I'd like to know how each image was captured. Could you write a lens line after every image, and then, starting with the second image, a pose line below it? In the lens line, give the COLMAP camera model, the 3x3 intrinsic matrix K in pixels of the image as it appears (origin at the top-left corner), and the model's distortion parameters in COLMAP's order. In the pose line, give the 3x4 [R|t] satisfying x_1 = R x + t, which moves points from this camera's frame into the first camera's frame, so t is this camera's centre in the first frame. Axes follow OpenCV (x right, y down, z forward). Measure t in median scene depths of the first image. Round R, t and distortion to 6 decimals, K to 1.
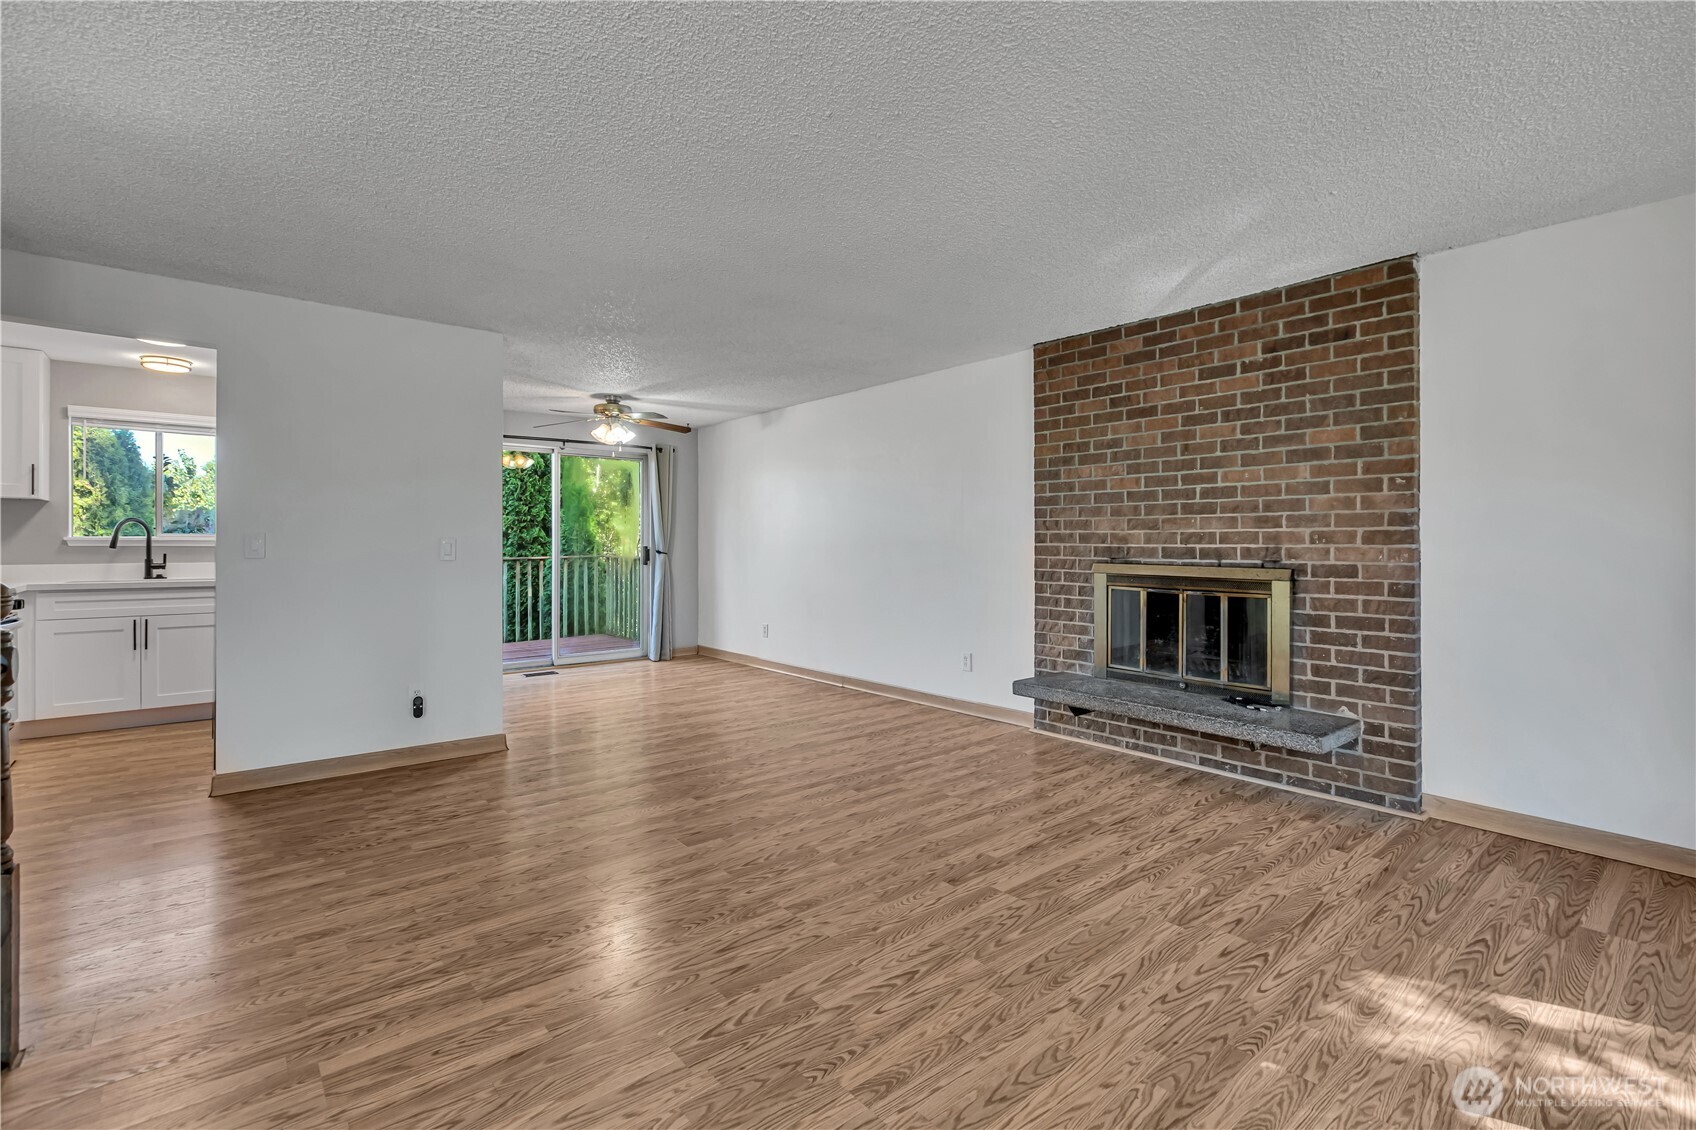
lens RADIAL K [[762.8, 0, 837.0], [0, 762.8, 550.0], [0, 0, 1]] dist [-0.001185, 0.000093]
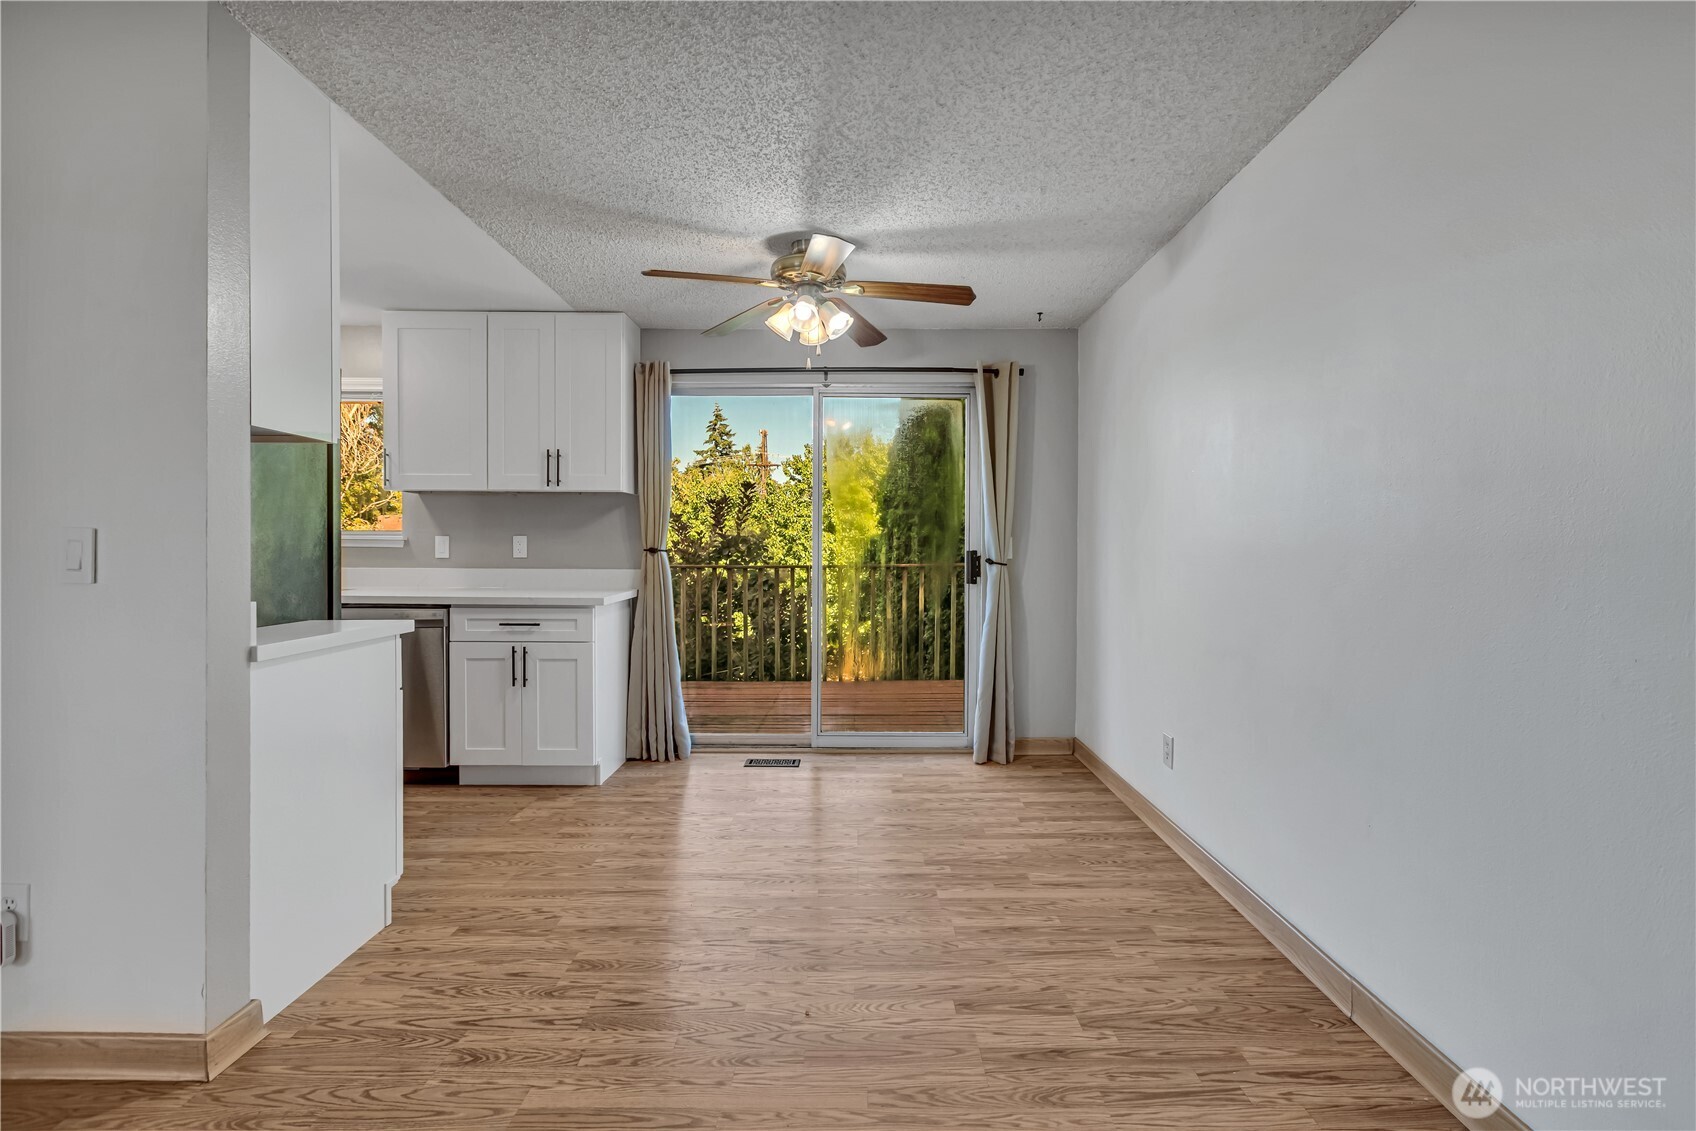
lens RADIAL K [[762.8, 0, 859.3], [0, 762.8, 558.1], [0, 0, 1]] dist [-0.001185, 0.000093]
pose [[0.788356, 0.012540, -0.615092, 0.058077], [-0.007818, 0.999916, 0.010366, -0.009051], [0.615170, -0.003364, 0.788387, 1.072575]]
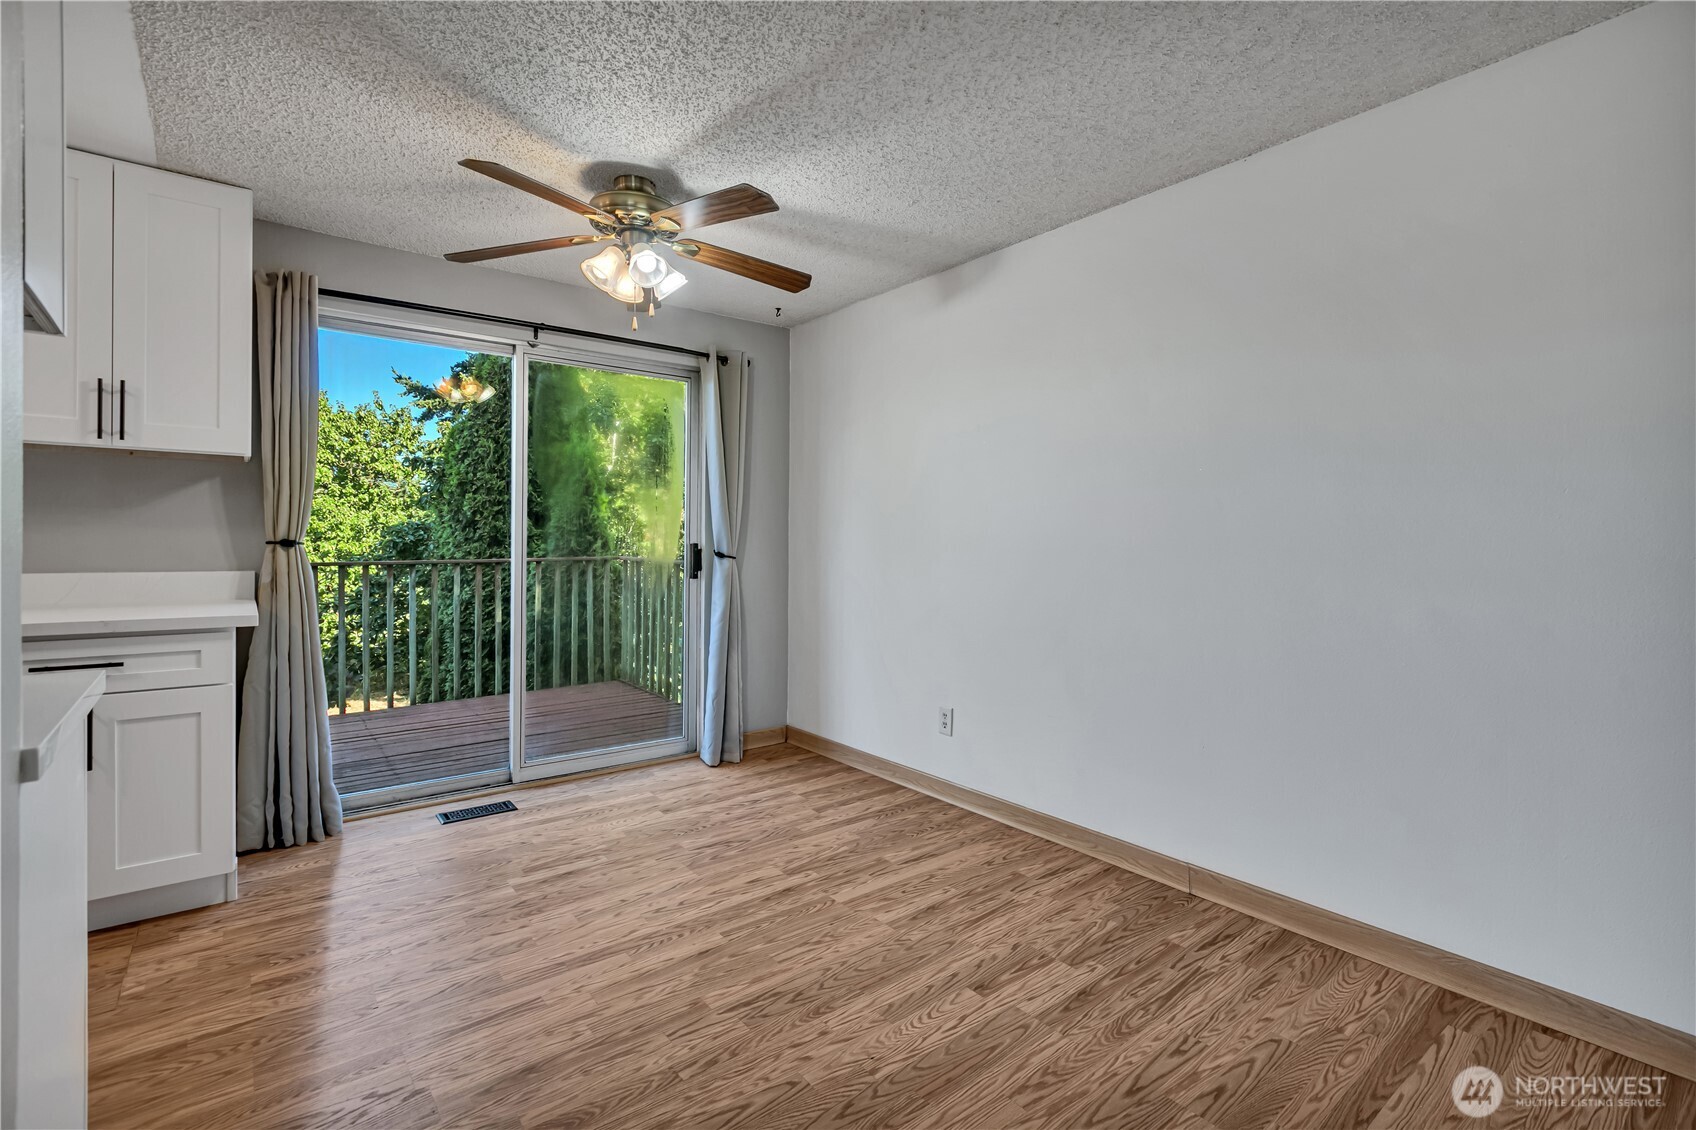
lens RADIAL K [[762.8, 0, 857.0], [0, 762.8, 547.3], [0, 0, 1]] dist [-0.001185, 0.000093]
pose [[0.999965, 0.008401, -0.000596, -0.290385], [-0.008400, 0.999964, 0.001253, -0.007978], [0.000606, -0.001248, 0.999999, 0.991166]]
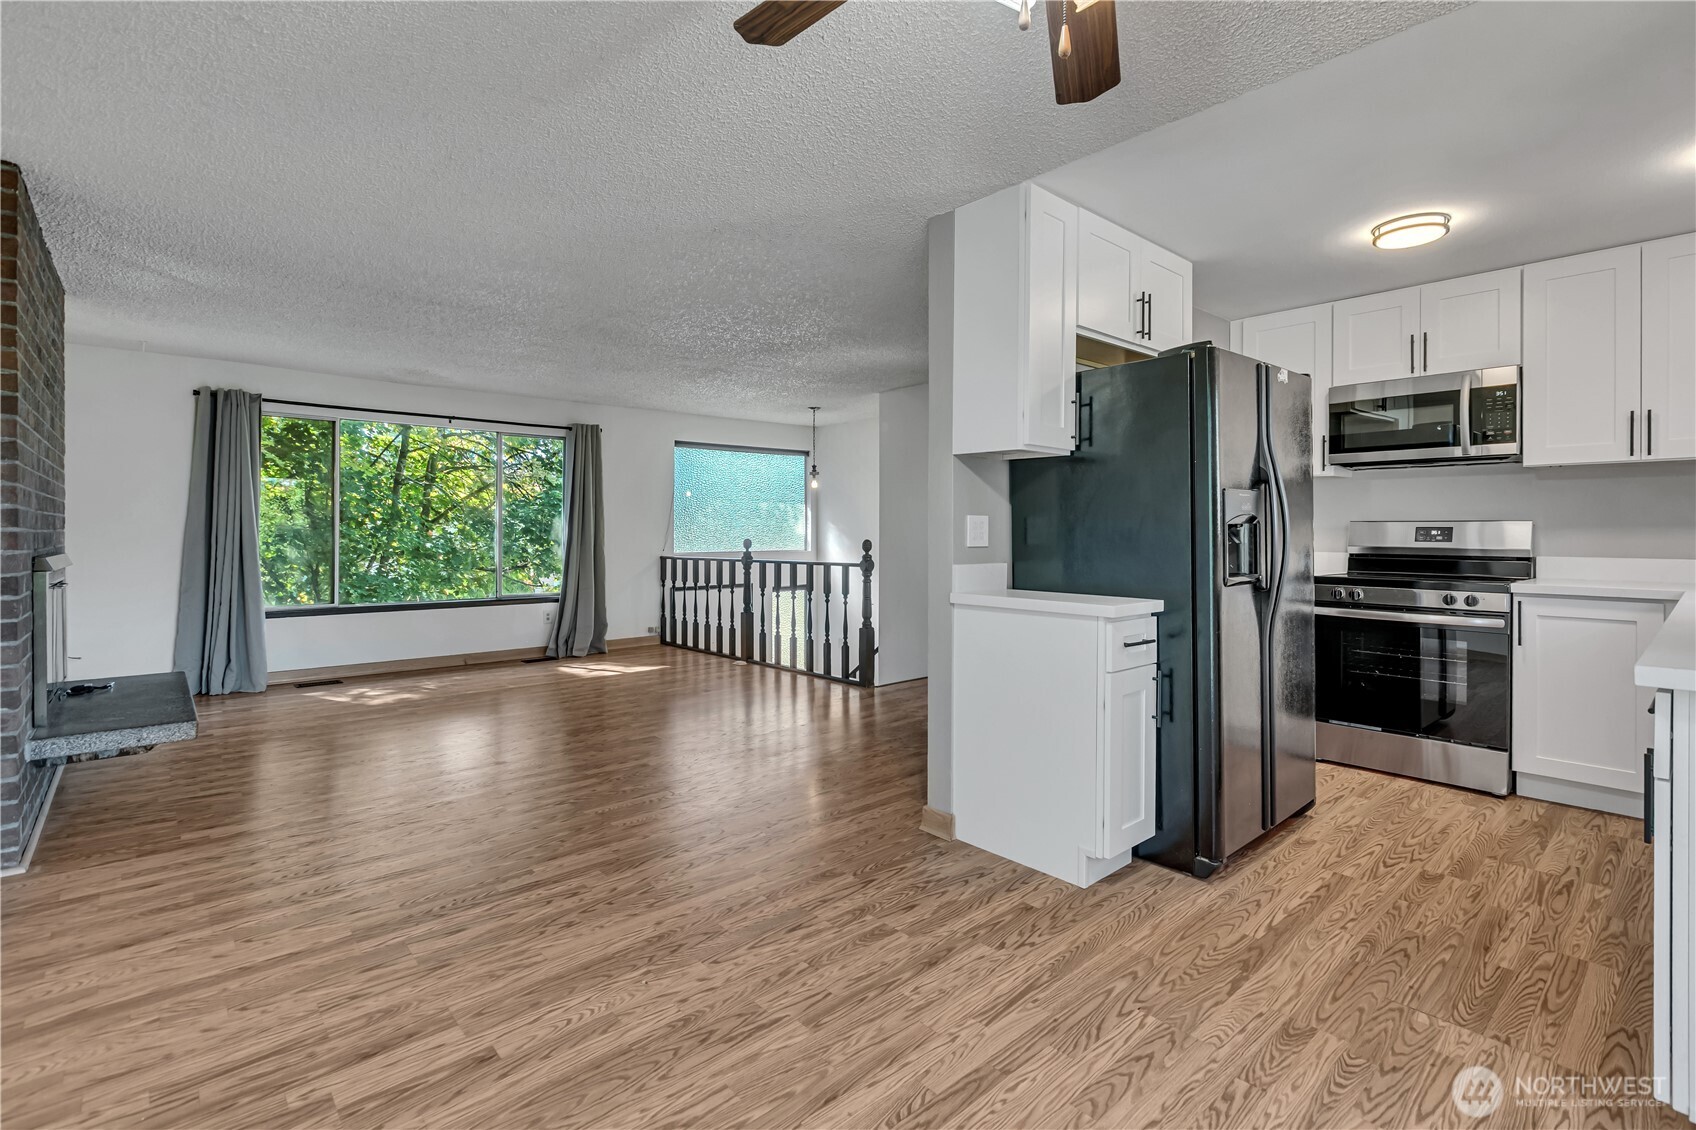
lens RADIAL K [[805.6, 0, 865.7], [0, 805.6, 529.6], [0, 0, 1]] dist [0.001729, -0.000645]
pose [[-0.997680, -0.000837, -0.068066, -0.393498], [-0.001529, 0.999948, 0.010117, -0.017308], [0.068054, 0.010197, -0.997630, 2.014678]]
